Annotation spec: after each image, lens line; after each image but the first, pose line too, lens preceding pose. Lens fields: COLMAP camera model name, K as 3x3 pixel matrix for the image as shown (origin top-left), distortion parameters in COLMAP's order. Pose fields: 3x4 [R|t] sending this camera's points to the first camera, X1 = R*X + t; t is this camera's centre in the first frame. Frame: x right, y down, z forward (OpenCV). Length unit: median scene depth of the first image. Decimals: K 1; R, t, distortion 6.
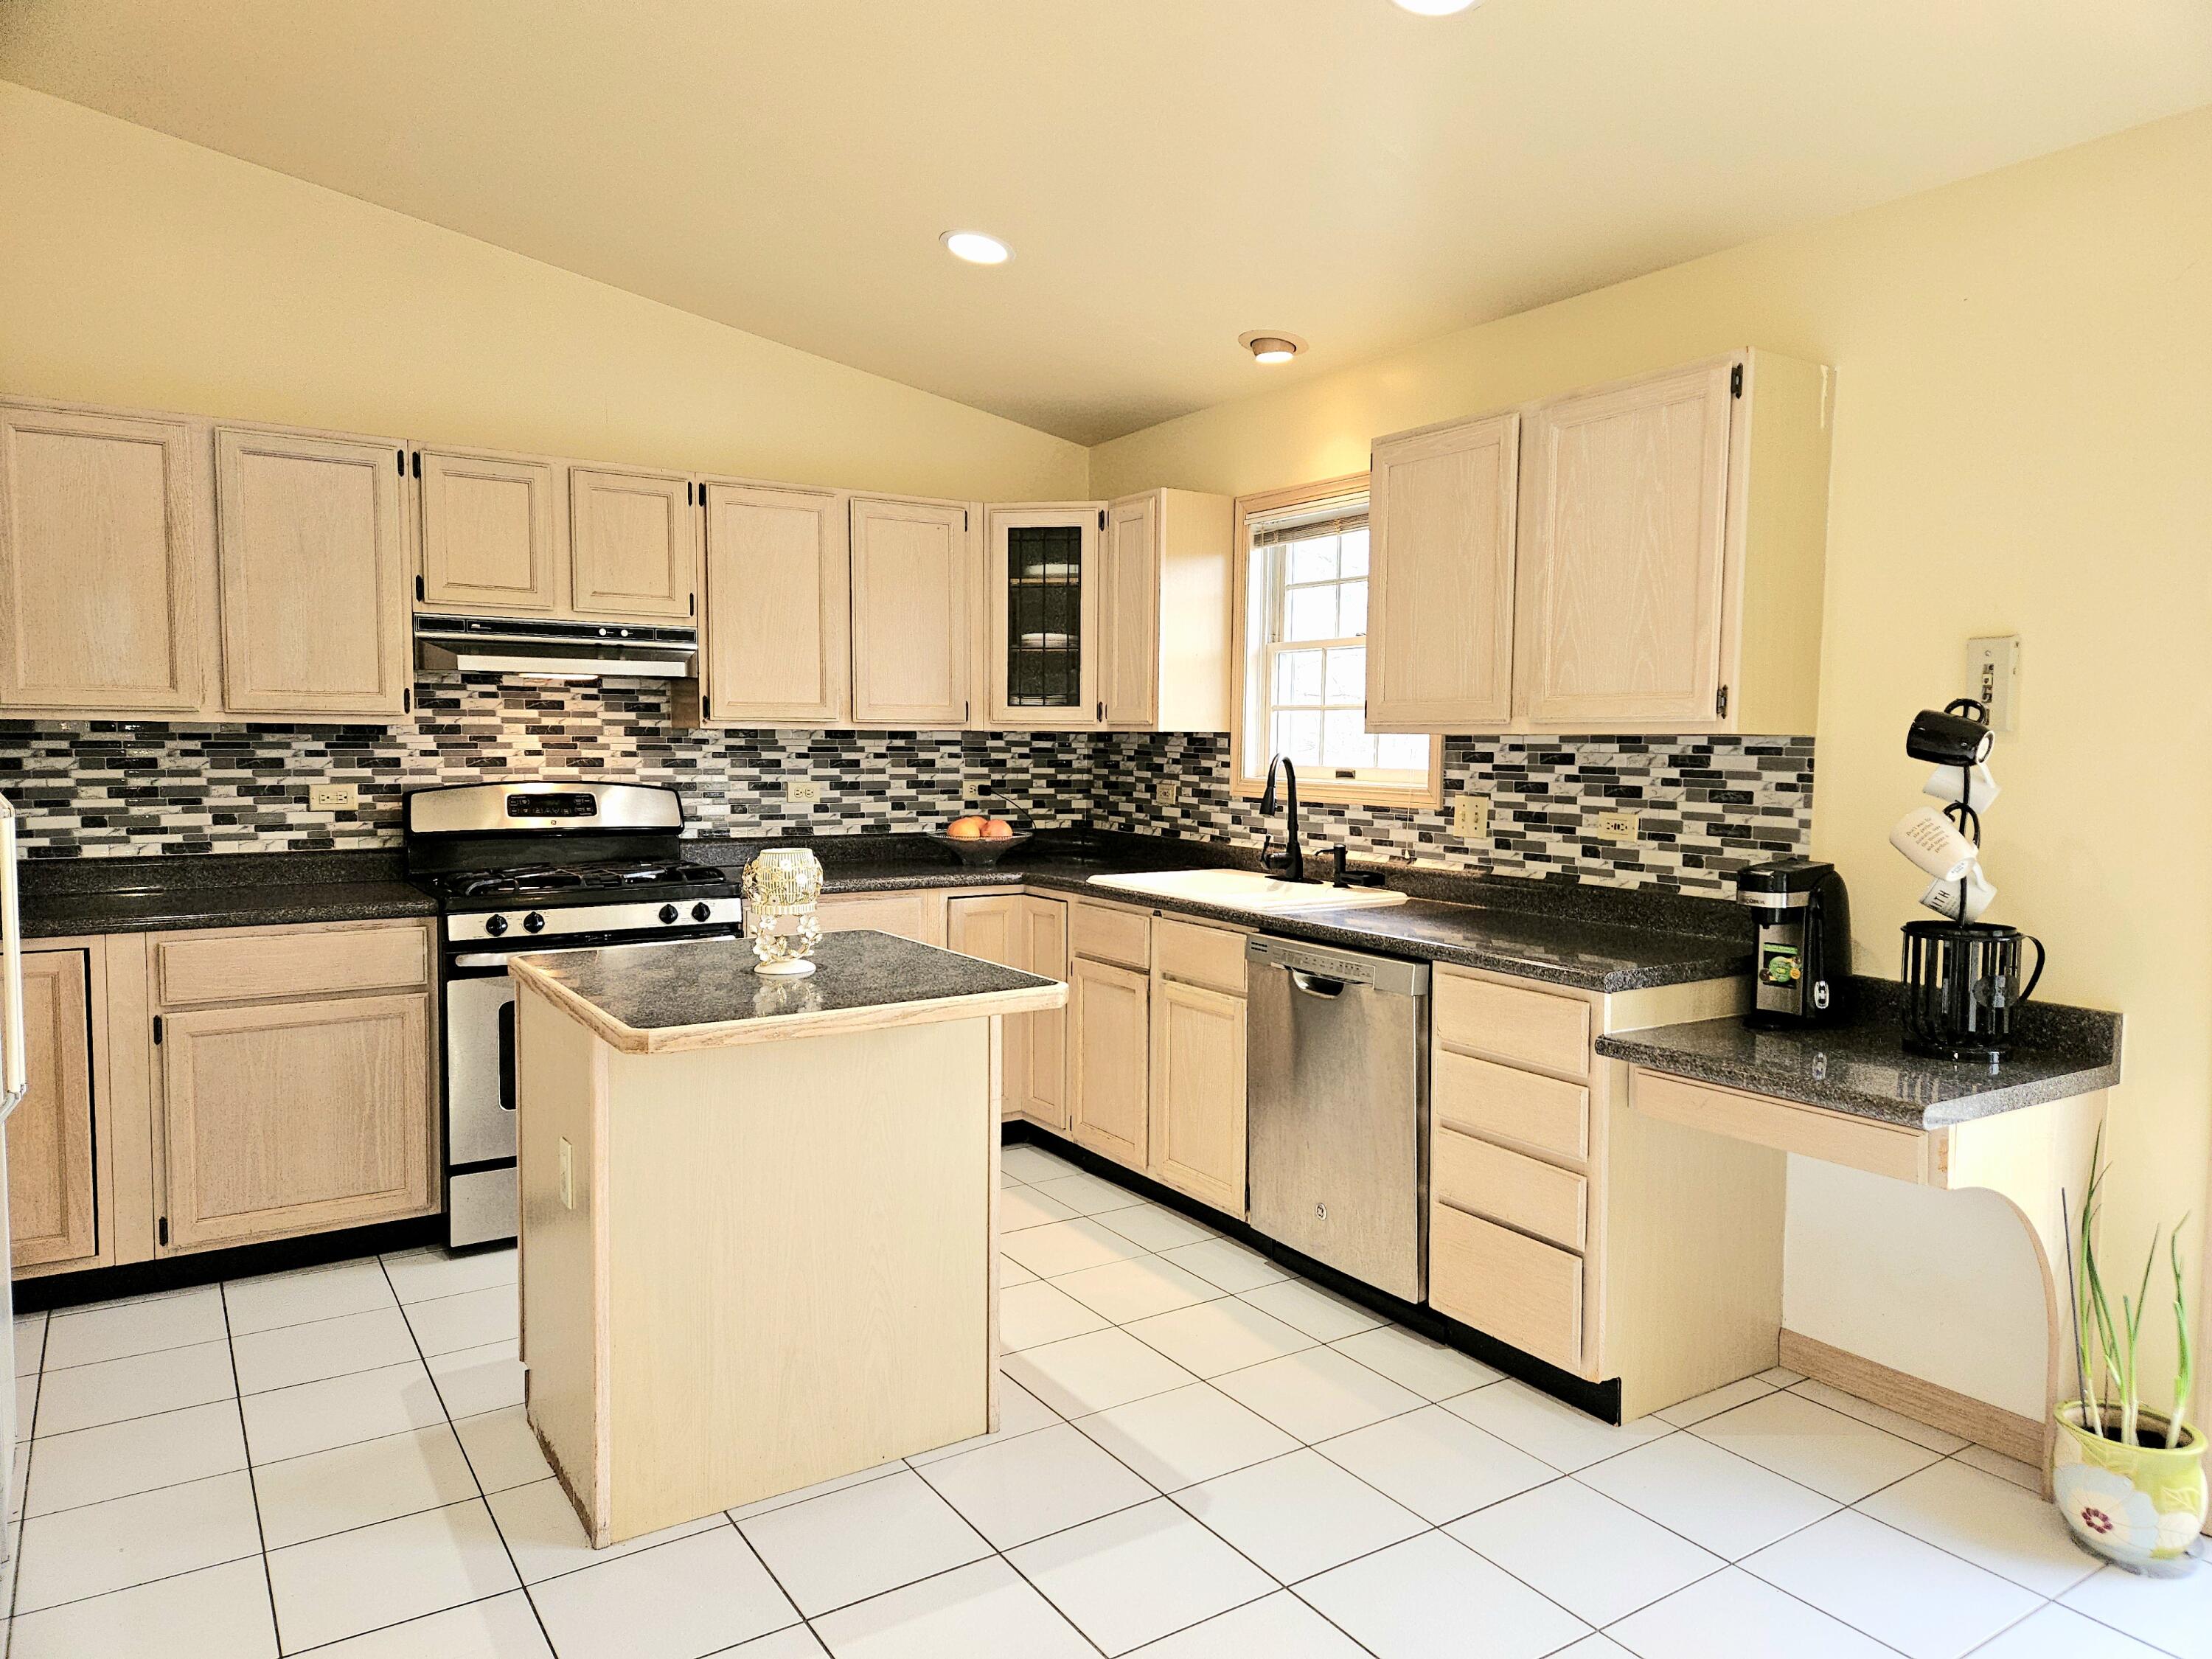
lens RADIAL K [[1456.9, 0, 1110.7], [0, 1456.9, 831.8], [0, 0, 1]] dist [0.090476, -0.072938]
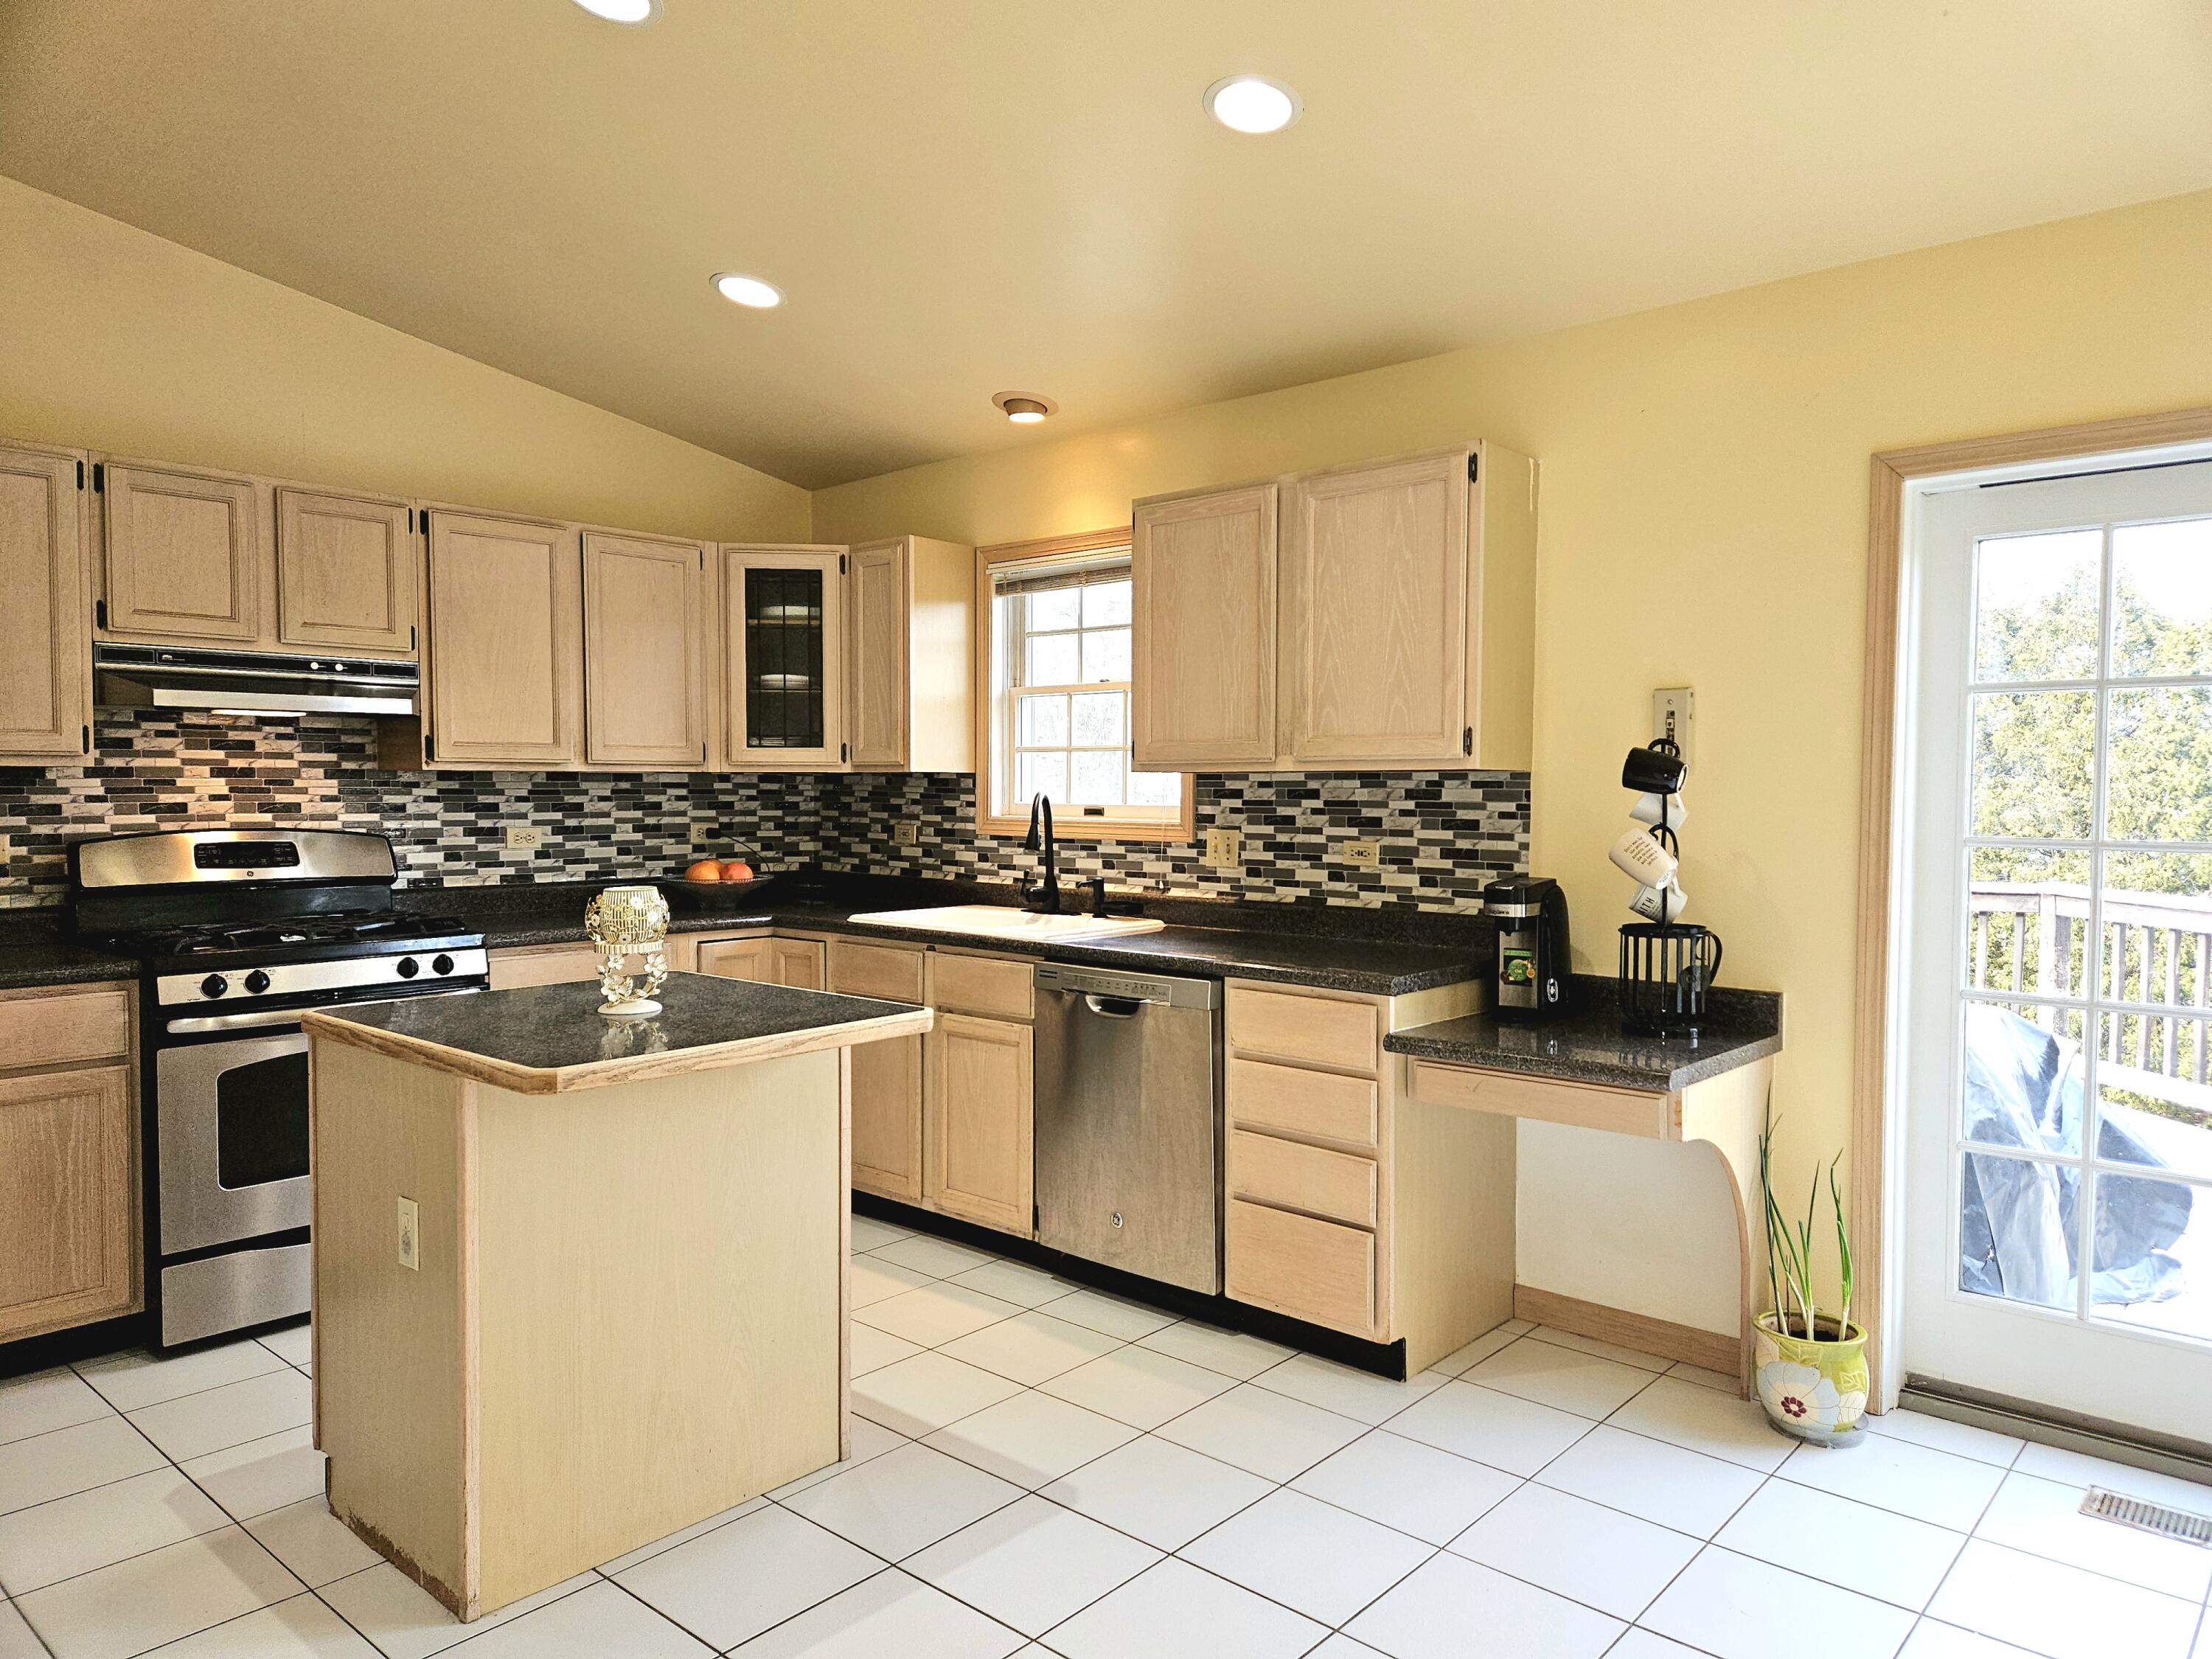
lens RADIAL K [[1463.2, 0, 1102.0], [0, 1463.2, 842.6], [0, 0, 1]] dist [0.085368, -0.073147]
pose [[0.965456, -0.016066, 0.260069, -0.132261], [0.022816, 0.999476, -0.022957, 0.009211], [-0.259564, 0.028097, 0.965317, -0.030925]]
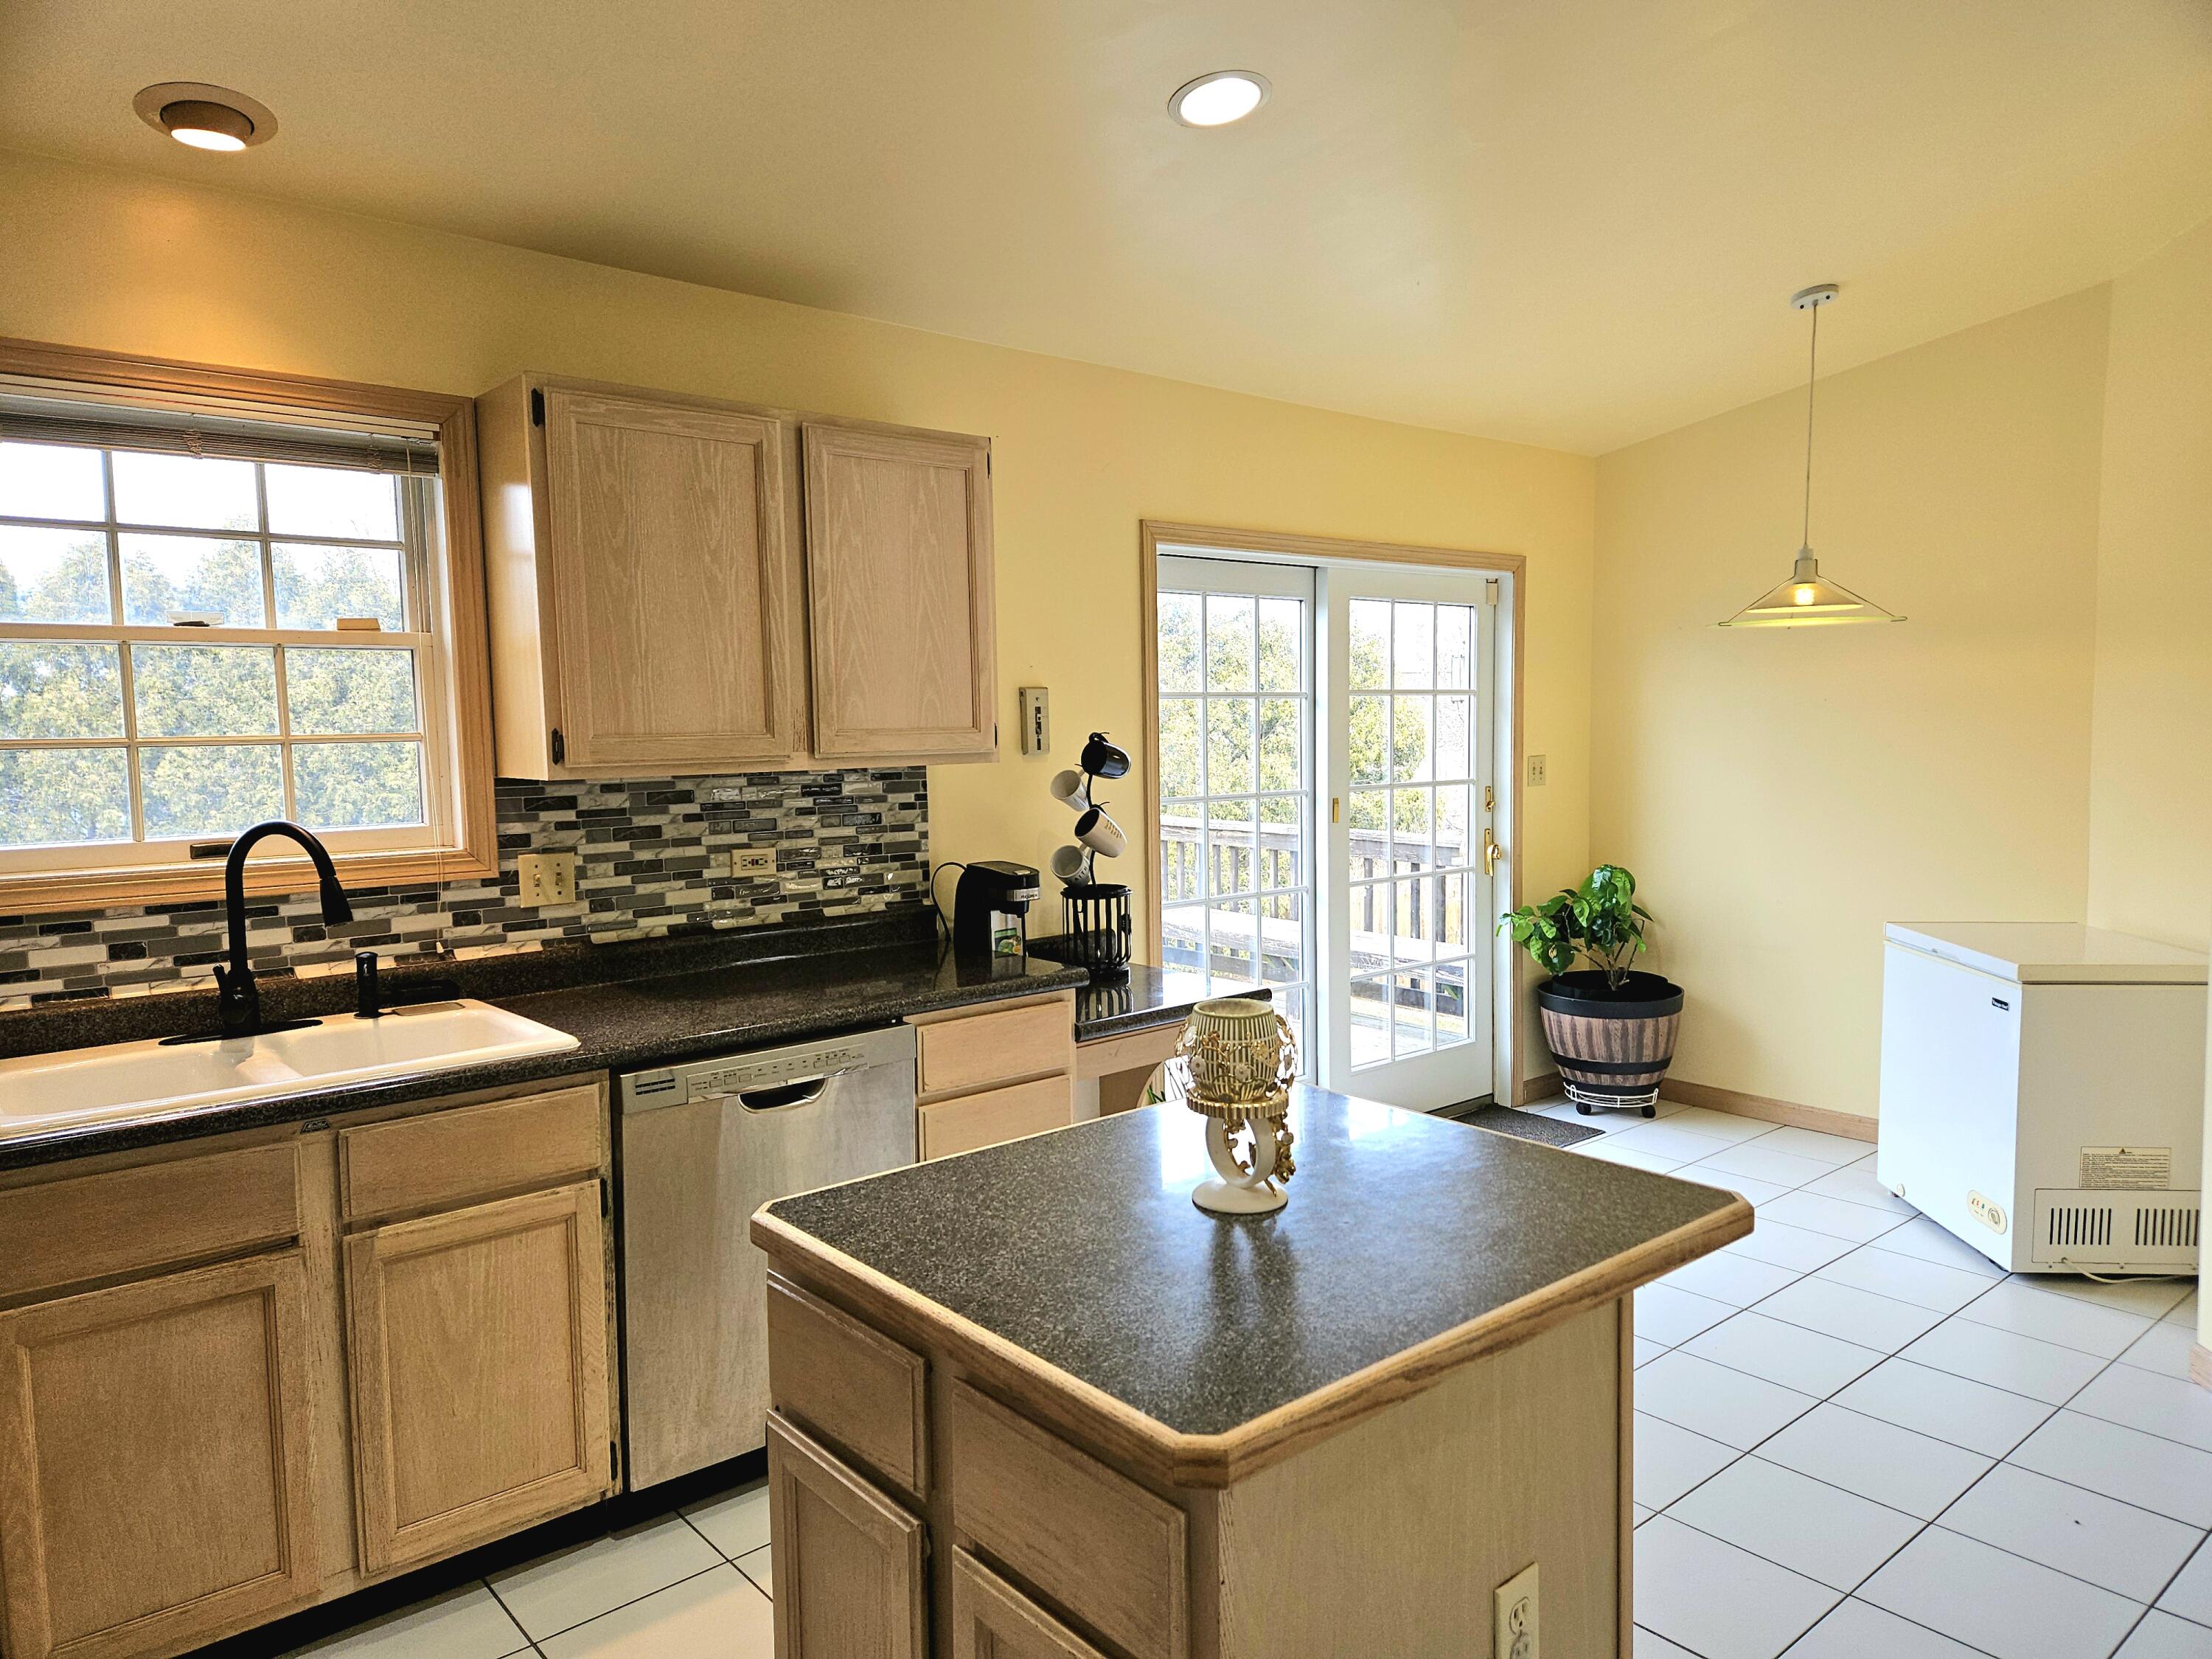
lens RADIAL K [[1463.2, 0, 1102.0], [0, 1463.2, 842.6], [0, 0, 1]] dist [0.085368, -0.073147]
pose [[-0.128176, -0.091912, 0.987483, -0.612747], [0.080654, 0.991432, 0.102748, -0.093060], [-0.988466, 0.092814, -0.119665, 0.849887]]
